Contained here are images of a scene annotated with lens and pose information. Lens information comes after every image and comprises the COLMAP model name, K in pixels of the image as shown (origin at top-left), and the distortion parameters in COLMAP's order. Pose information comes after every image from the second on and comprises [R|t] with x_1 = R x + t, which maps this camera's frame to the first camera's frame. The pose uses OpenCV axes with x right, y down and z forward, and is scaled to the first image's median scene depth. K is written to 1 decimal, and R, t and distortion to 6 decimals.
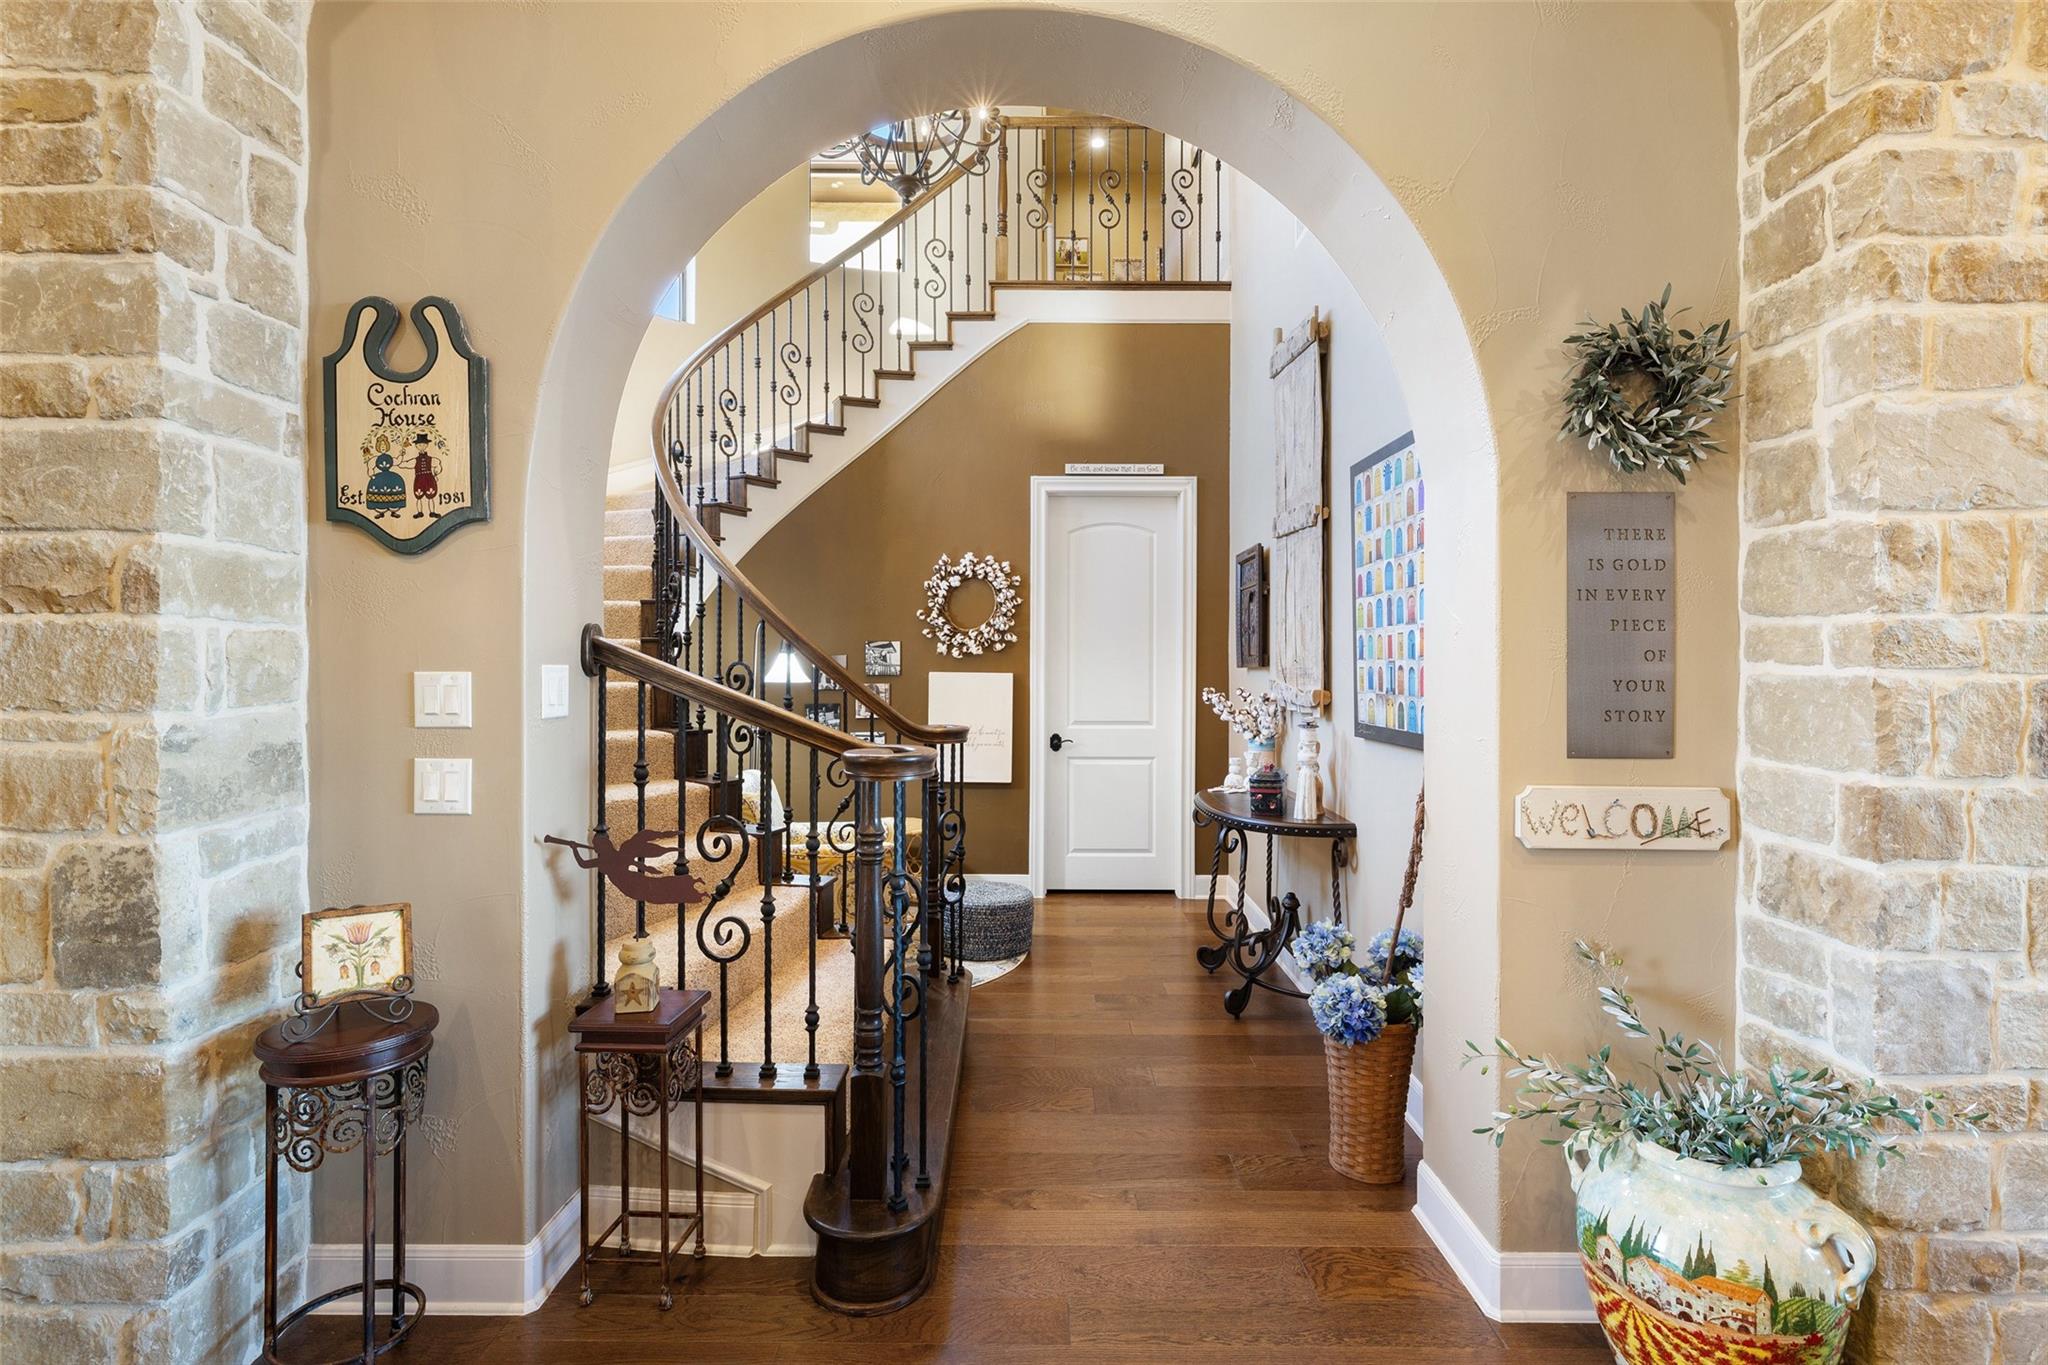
lens RADIAL K [[981.9, 0, 1023.8], [0, 981.9, 665.9], [0, 0, 1]] dist [0.000822, -0.000288]
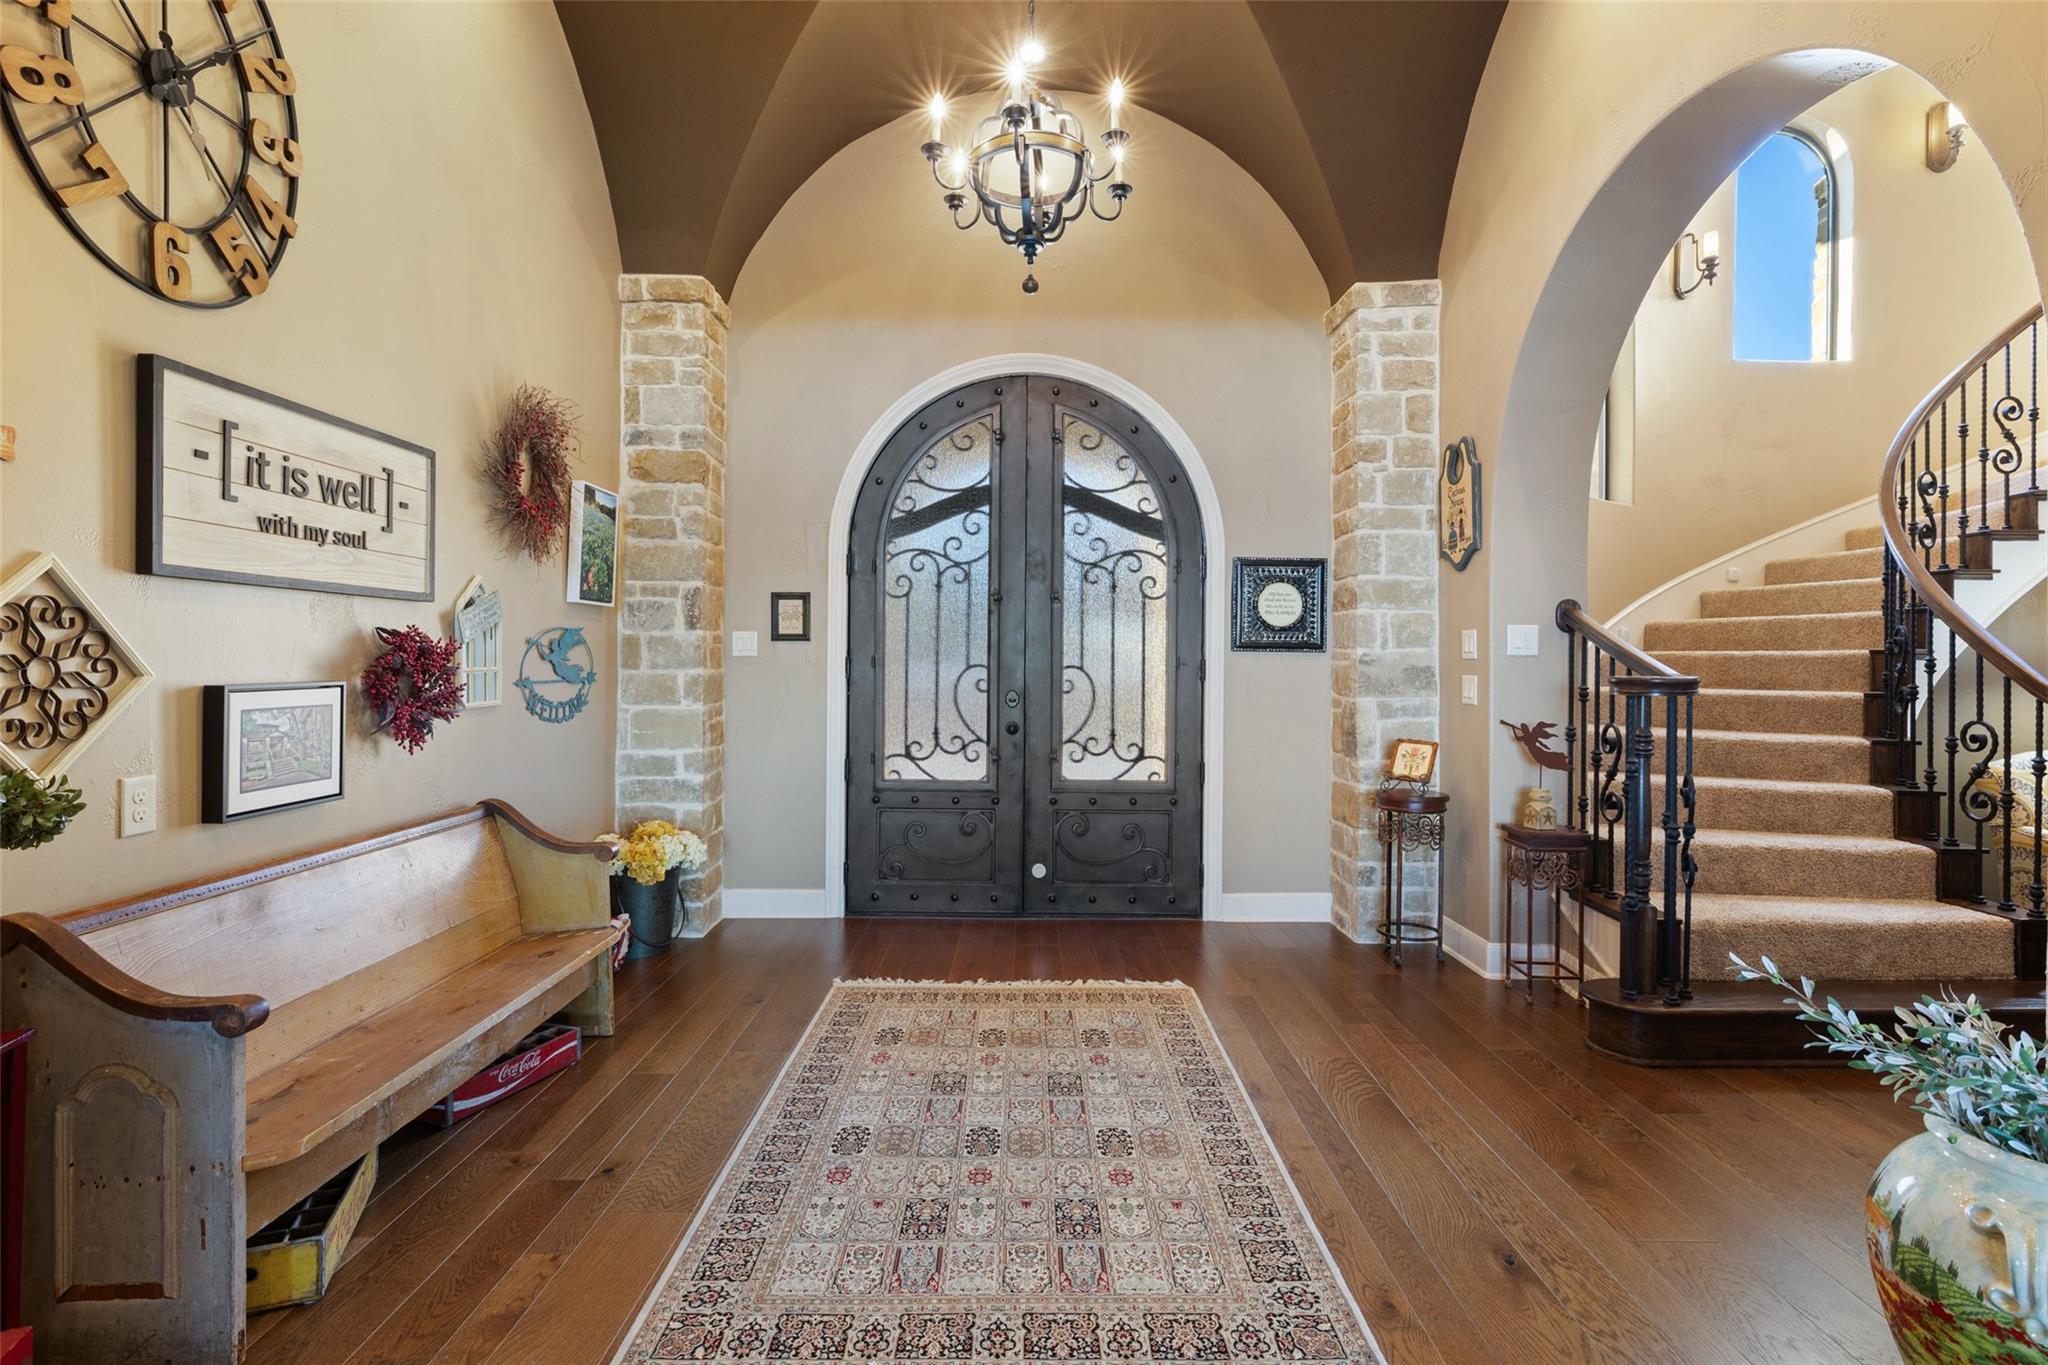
lens RADIAL K [[981.9, 0, 1026.1], [0, 981.9, 670.6], [0, 0, 1]] dist [0.000822, -0.000288]
pose [[0.006932, 0.005156, -0.999963, 1.491151], [-0.005860, 0.999970, 0.005115, 0.090319], [0.999959, 0.005824, 0.006962, 0.138554]]
